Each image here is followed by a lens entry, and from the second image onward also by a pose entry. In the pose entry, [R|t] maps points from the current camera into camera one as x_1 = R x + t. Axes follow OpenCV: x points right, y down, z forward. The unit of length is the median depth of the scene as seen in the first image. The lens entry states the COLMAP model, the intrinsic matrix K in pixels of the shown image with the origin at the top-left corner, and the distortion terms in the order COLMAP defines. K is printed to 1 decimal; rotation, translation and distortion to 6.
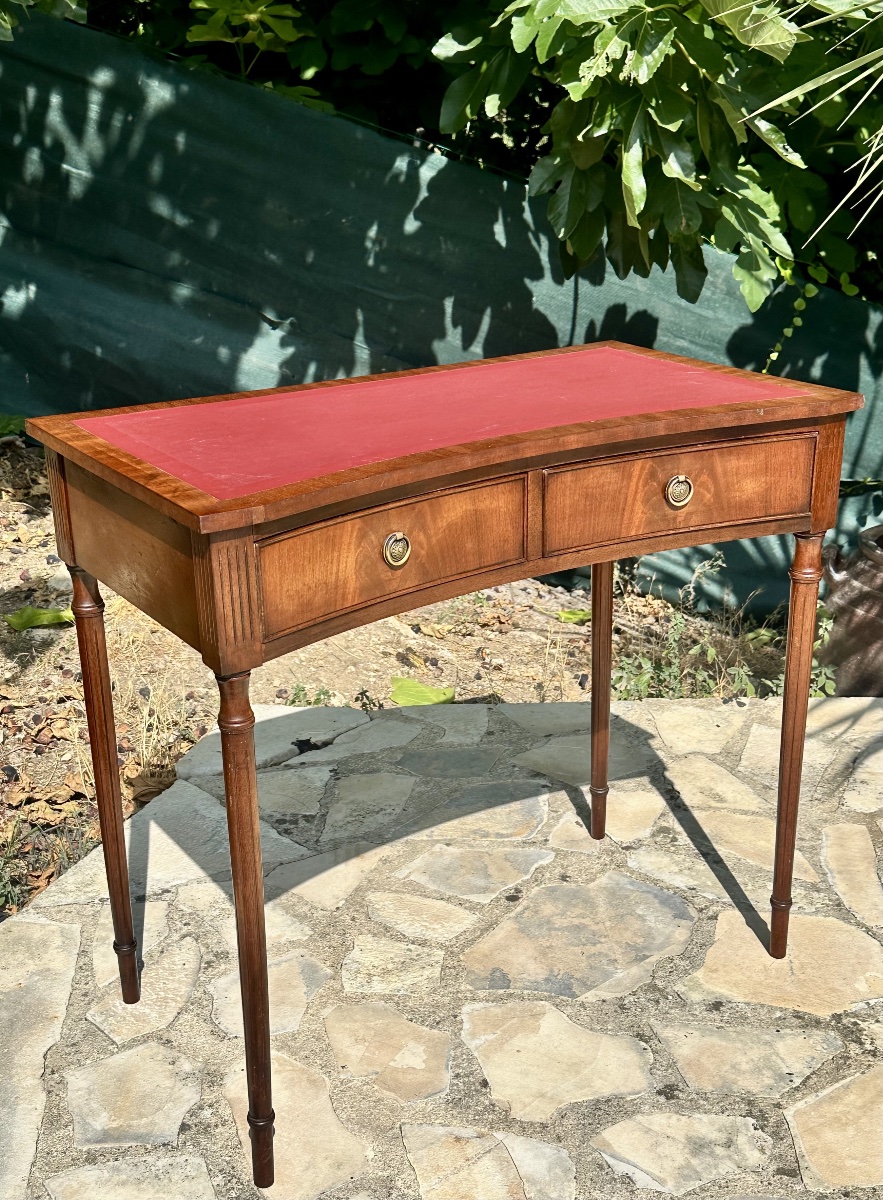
lens RADIAL K [[1476.9, 0, 461.0], [0, 1476.9, 639.7], [0, 0, 1]] dist [0.141851, -0.014326]
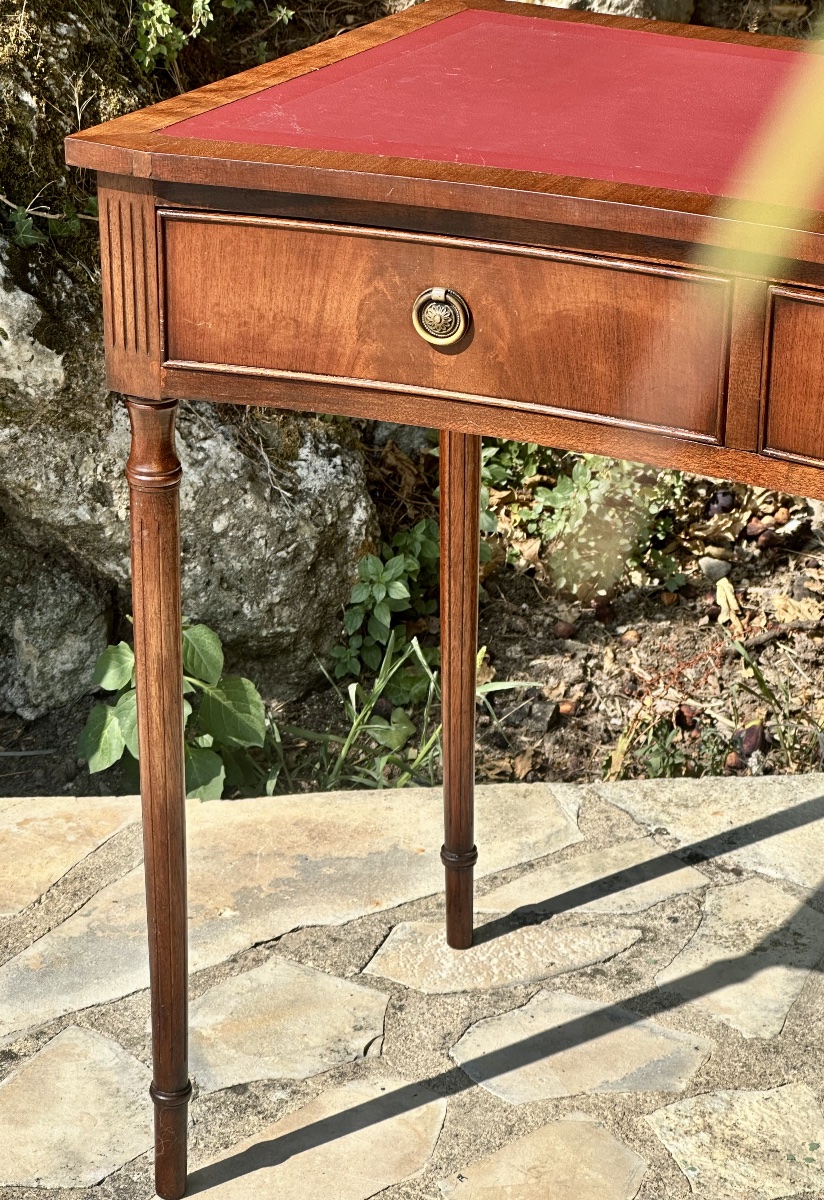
lens RADIAL K [[2904.6, 0, 365.5], [0, 2904.6, 598.1], [0, 0, 1]] dist [-0.138091, 4.753662]
pose [[0.427004, 0.379731, -0.820653, 0.704120], [-0.334566, 0.909493, 0.246756, -0.177691], [0.840079, 0.169197, 0.515402, 0.314727]]
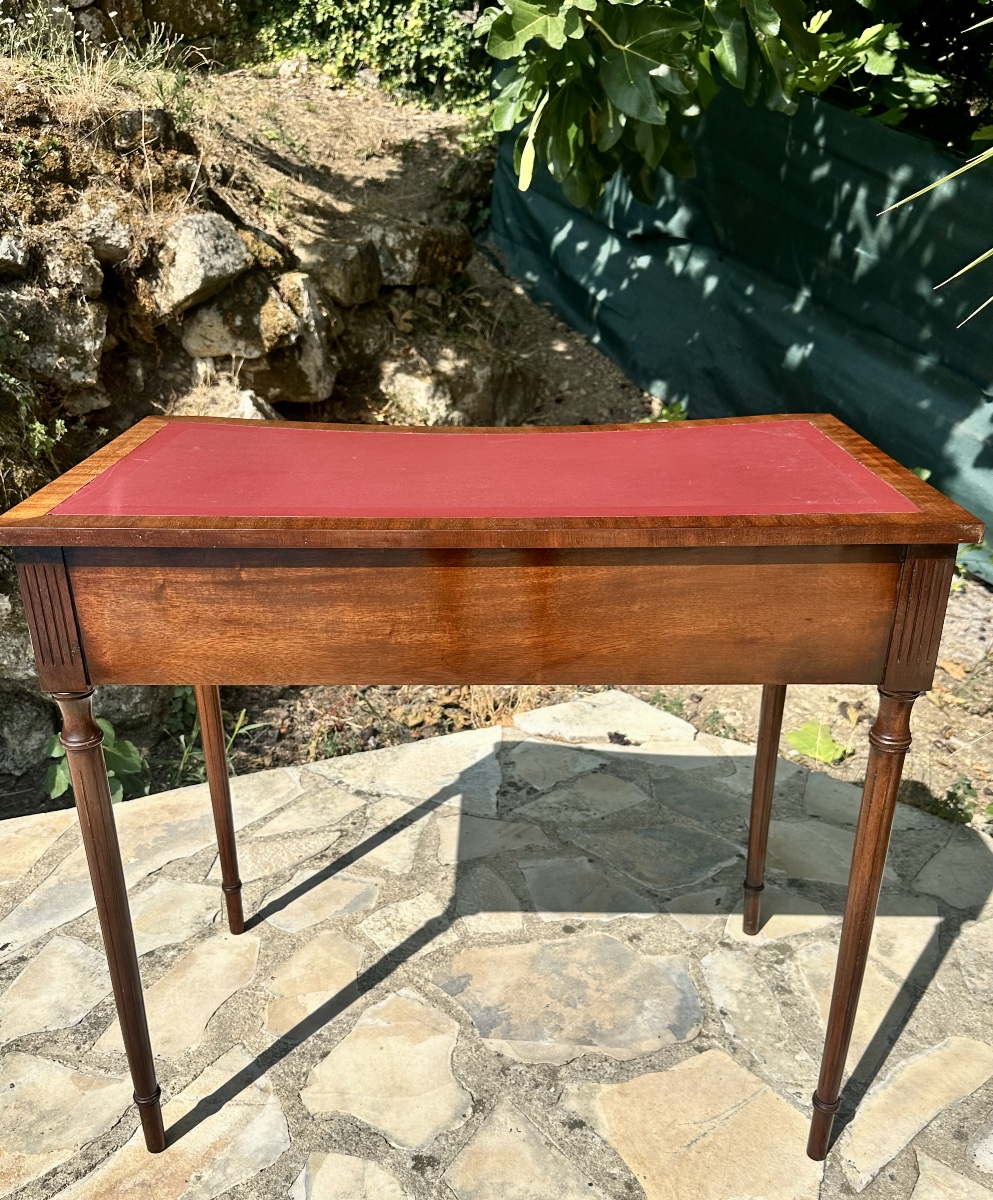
lens RADIAL K [[1044.6, 0, 495.8], [0, 1044.6, 669.1], [0, 0, 1]] dist [0.187614, -0.405862]
pose [[0.691494, 0.305780, -0.654473, 0.477276], [-0.270147, 0.949717, 0.158295, -0.114940], [0.669968, 0.067344, 0.739329, 0.448626]]
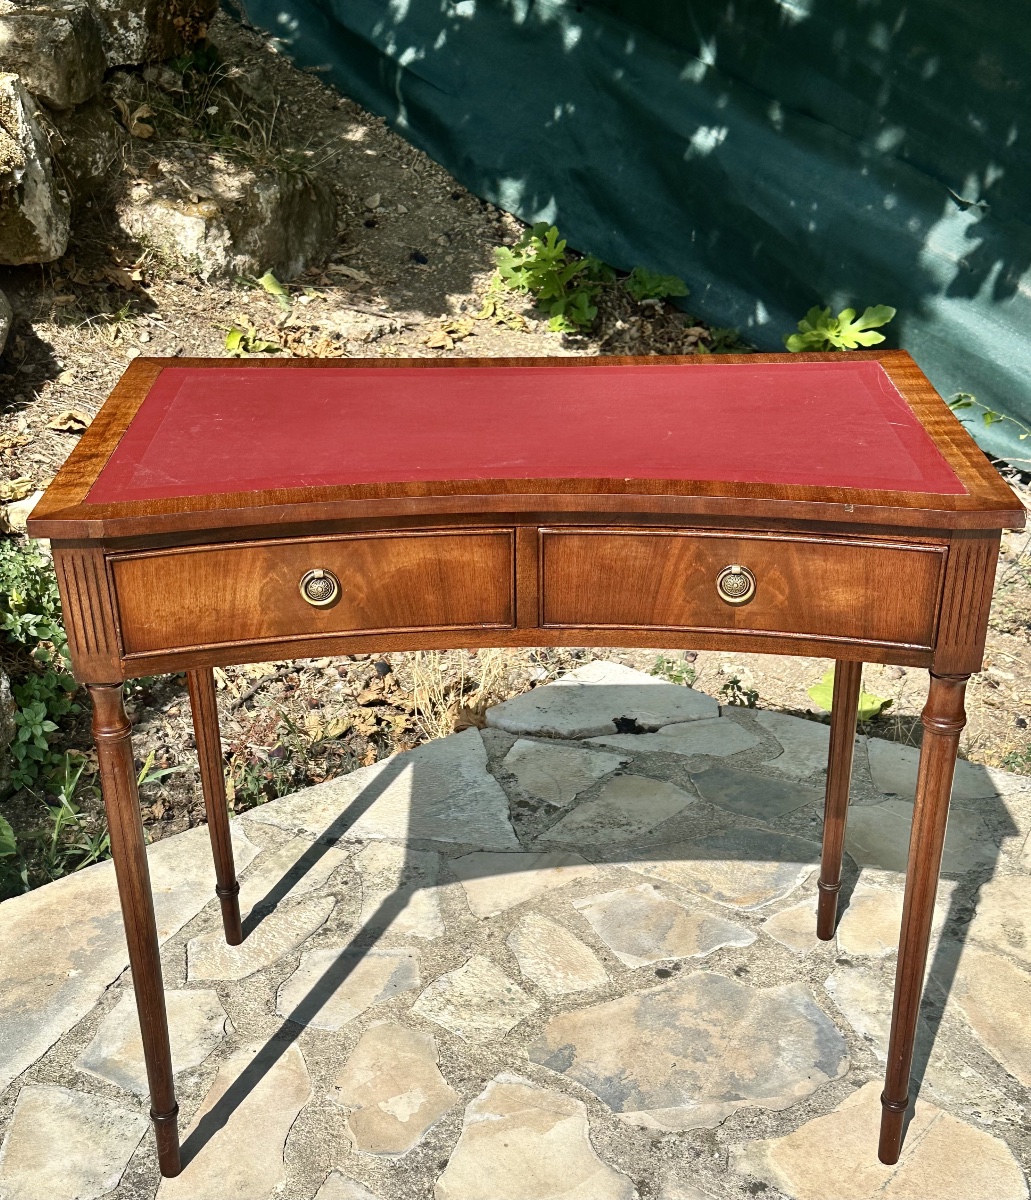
lens RADIAL K [[1593.1, 0, 535.1], [0, 1593.1, 699.6], [0, 0, 1]] dist [0.208044, -0.479448]
pose [[0.844731, 0.264318, -0.465367, 0.406818], [-0.200397, 0.962488, 0.182913, -0.151887], [0.496257, -0.061254, 0.866012, 0.176805]]
